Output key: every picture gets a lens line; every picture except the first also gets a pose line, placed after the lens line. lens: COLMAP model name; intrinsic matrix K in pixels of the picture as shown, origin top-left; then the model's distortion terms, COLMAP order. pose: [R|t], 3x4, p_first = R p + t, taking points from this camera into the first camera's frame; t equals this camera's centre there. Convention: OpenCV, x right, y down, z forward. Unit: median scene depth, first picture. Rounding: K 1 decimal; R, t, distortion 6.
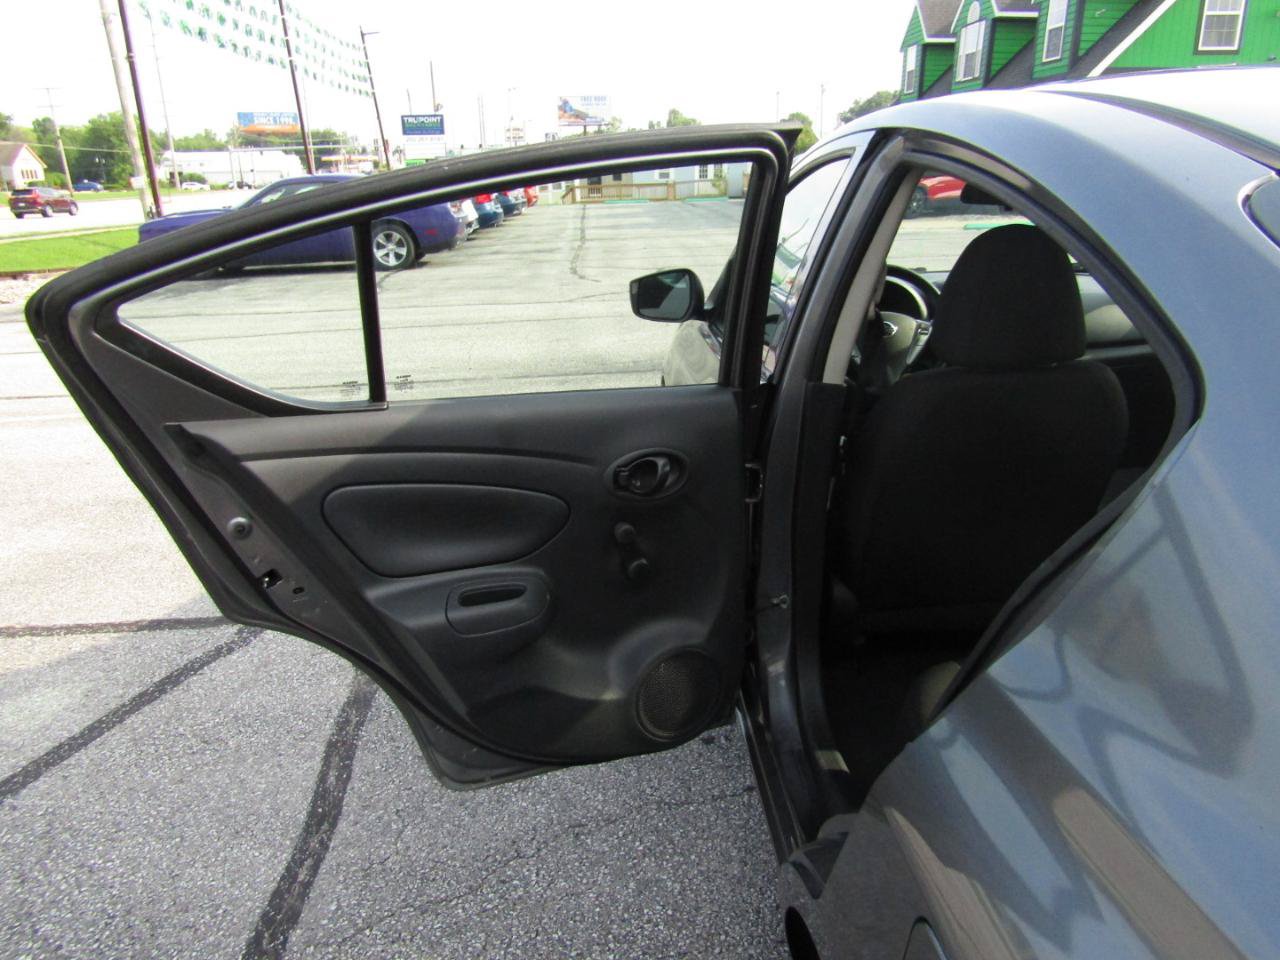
lens RADIAL K [[896.9, 0, 640.0], [0, 896.9, 480.0], [0, 0, 1]] dist [-0.003753, -0.009700]
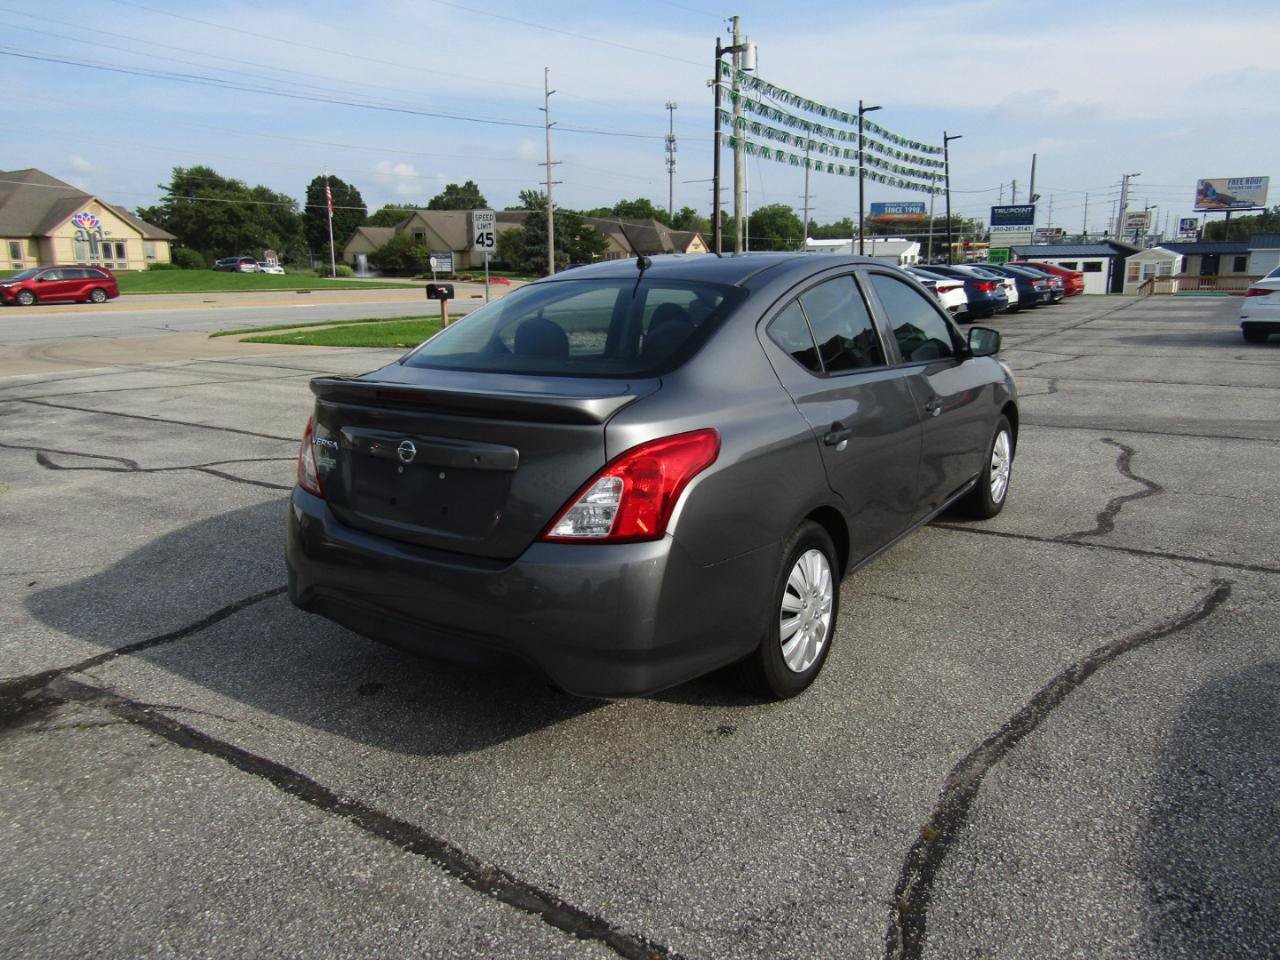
lens RADIAL K [[896.5, 0, 640.0], [0, 896.5, 480.0], [0, 0, 1]] dist [-0.007743, -0.005027]
pose [[0.799428, 0.151939, -0.581230, 0.115942], [-0.202038, 0.979132, -0.021931, 0.018925], [0.565769, 0.134963, 0.813444, -0.069818]]
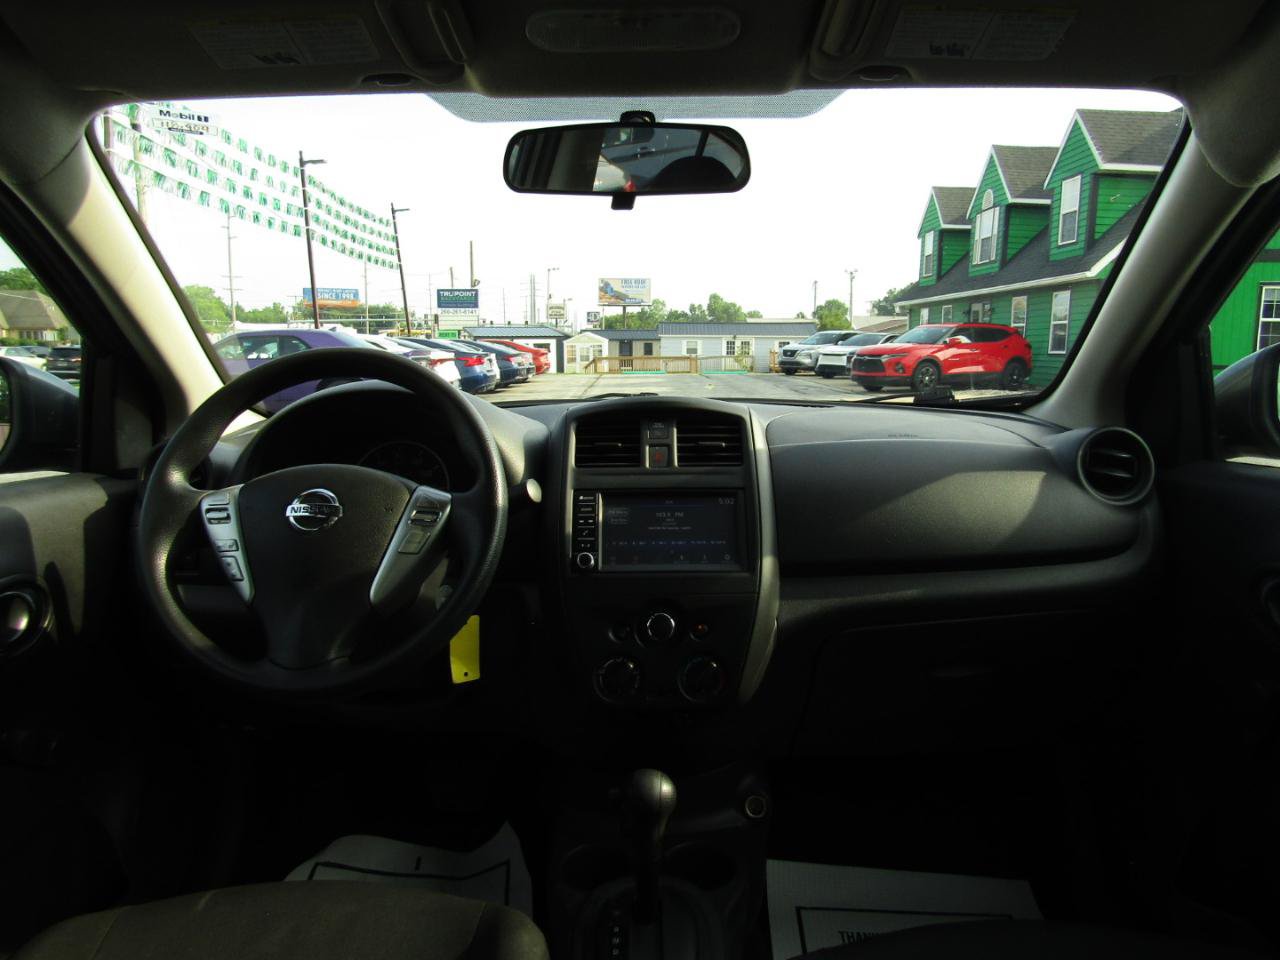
lens RADIAL K [[901.5, 0, 640.0], [0, 901.5, 480.0], [0, 0, 1]] dist [-0.025382, 0.005847]
pose [[0.998600, 0.031145, -0.042767, 0.036494], [-0.038610, 0.981671, -0.186629, -0.010595], [0.036170, 0.188019, 0.981499, 0.057314]]
